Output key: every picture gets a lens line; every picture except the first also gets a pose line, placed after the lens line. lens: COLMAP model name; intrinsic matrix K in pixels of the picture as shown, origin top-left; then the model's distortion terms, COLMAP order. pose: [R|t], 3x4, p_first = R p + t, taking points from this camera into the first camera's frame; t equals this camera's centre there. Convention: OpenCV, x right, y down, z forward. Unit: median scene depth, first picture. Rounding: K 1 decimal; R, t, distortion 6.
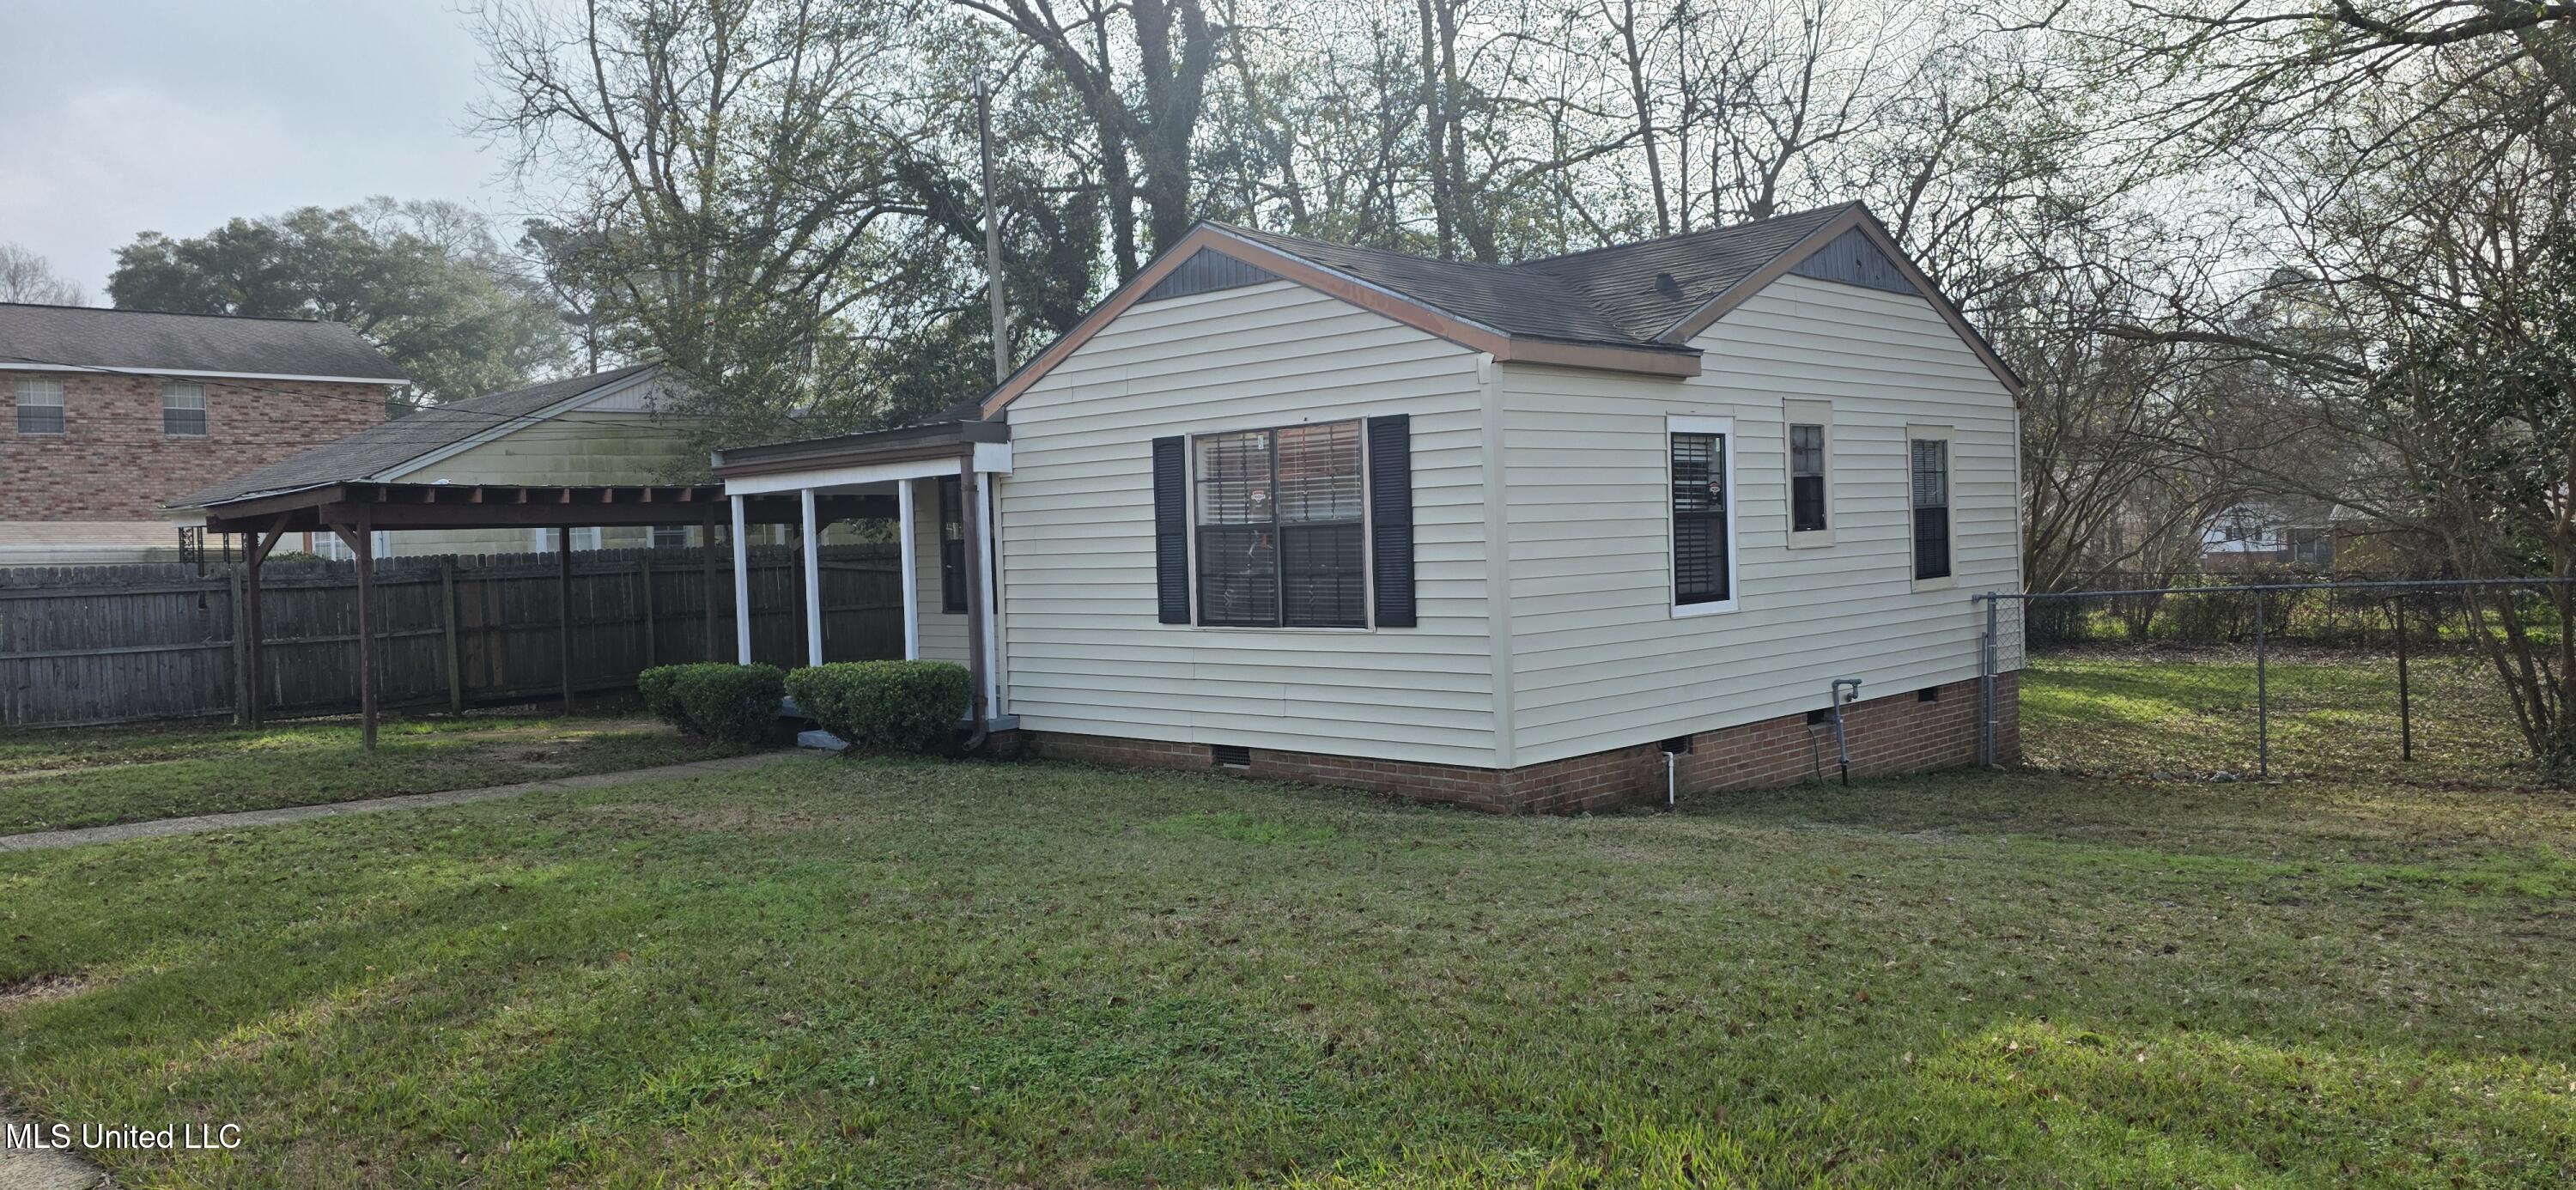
lens RADIAL K [[1756.9, 0, 1288.0], [0, 1756.9, 595.0], [0, 0, 1]] dist [0.004114, 0.001106]
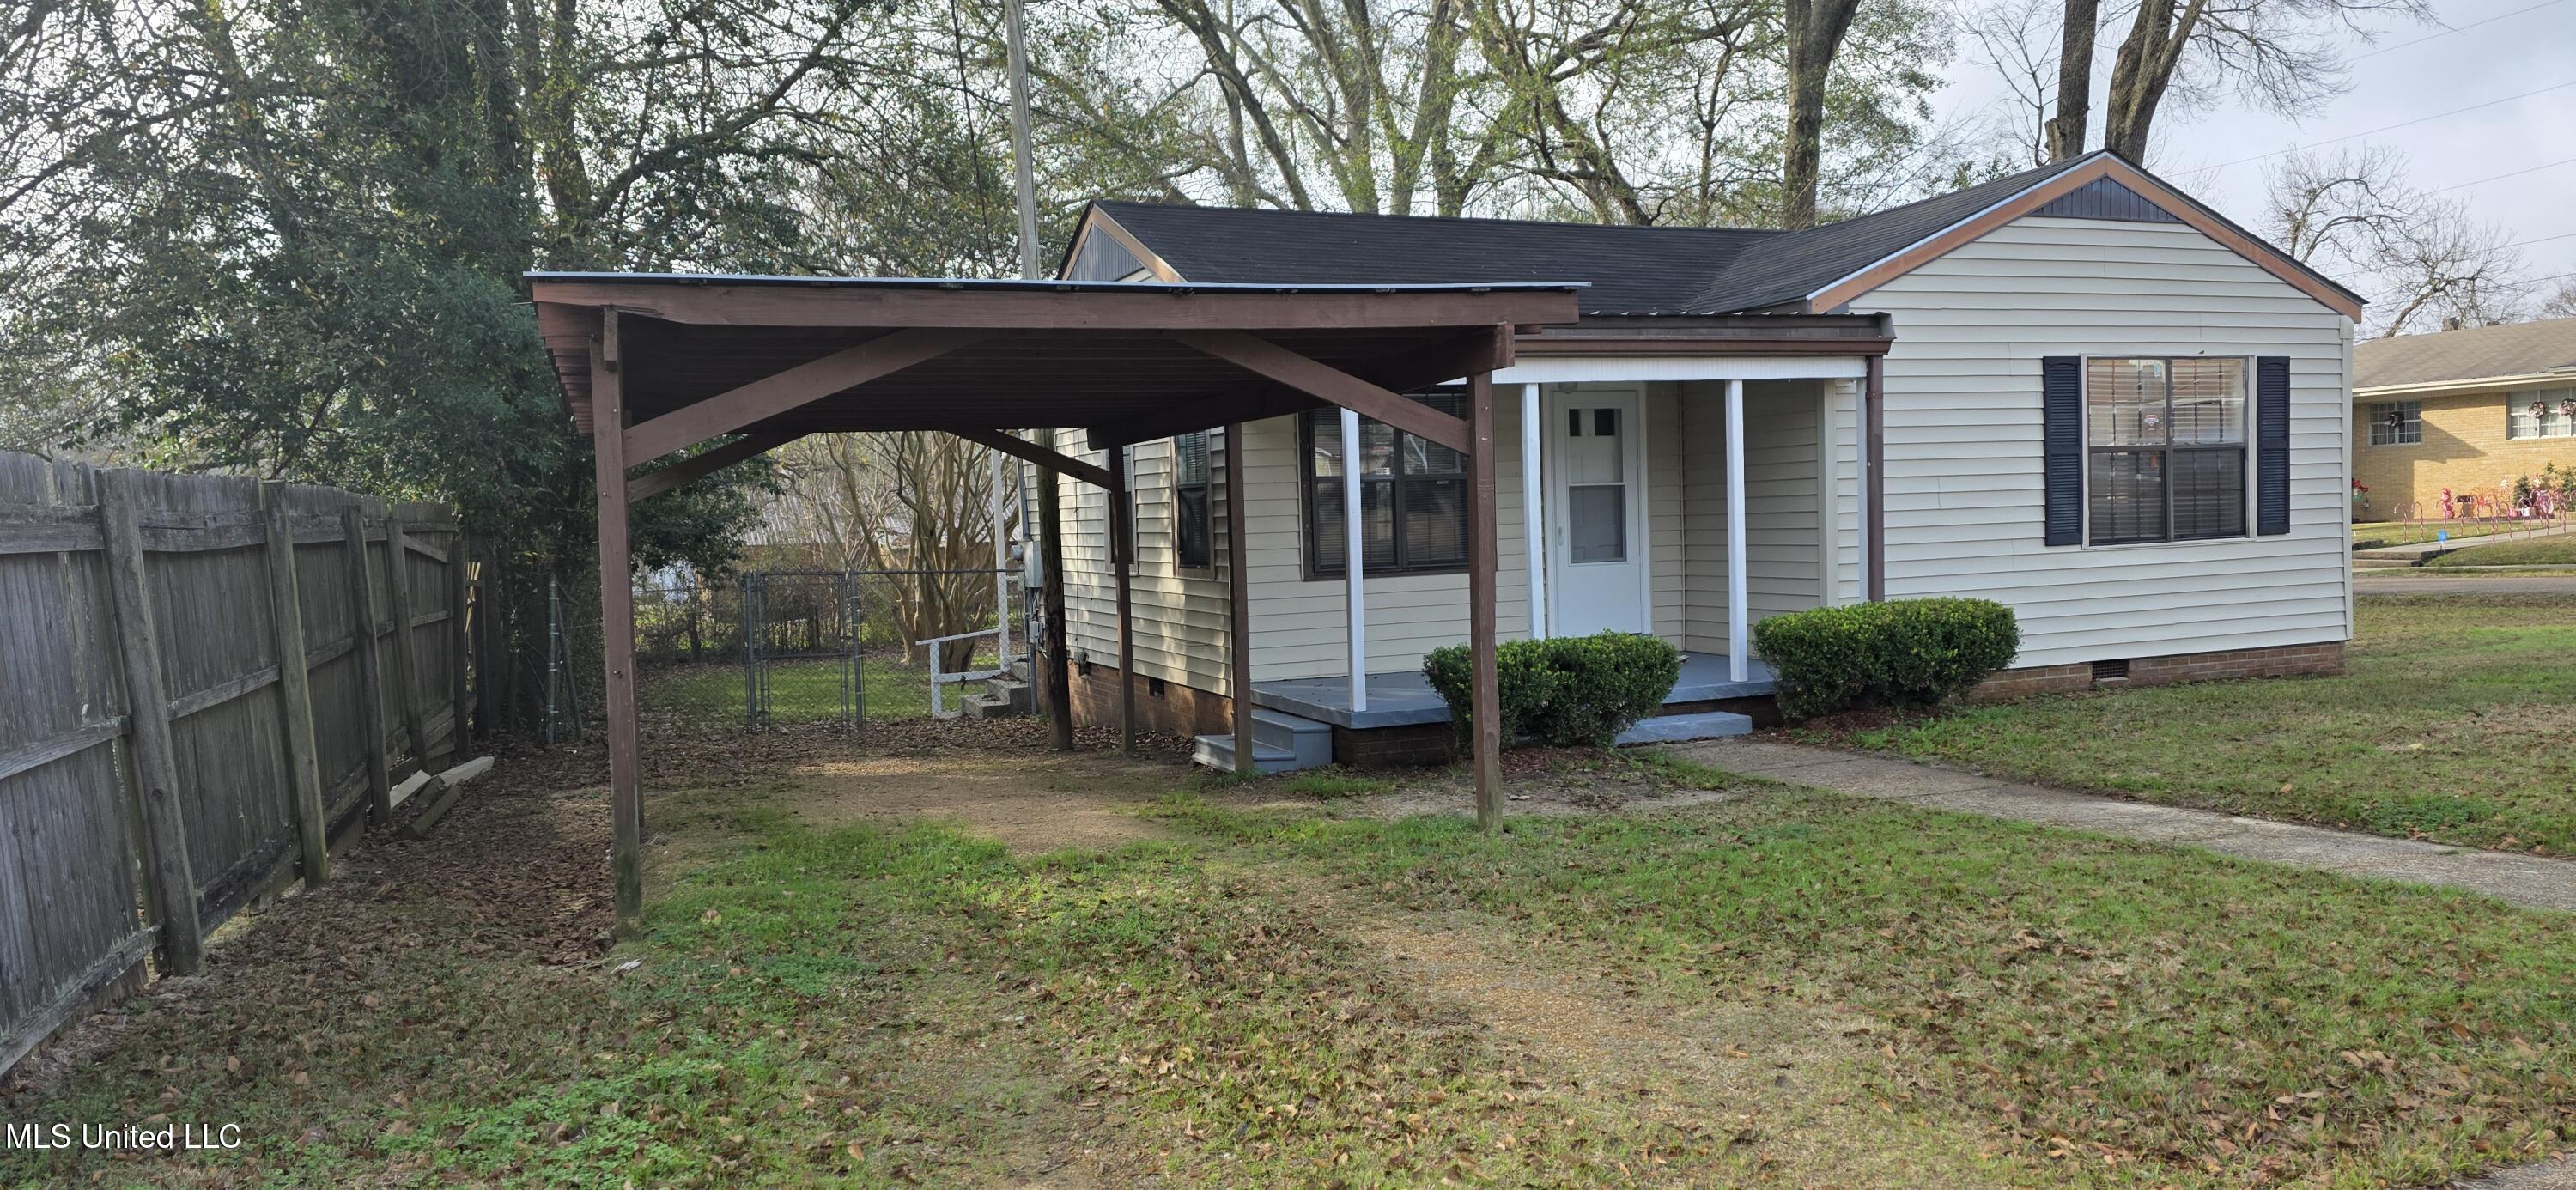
lens RADIAL K [[1756.9, 0, 1288.0], [0, 1756.9, 595.0], [0, 0, 1]] dist [0.004114, 0.001106]
pose [[0.417037, -0.026827, 0.908494, -1.182973], [0.050704, 0.998694, 0.006215, 0.016485], [-0.907474, 0.043472, 0.417852, 1.009653]]
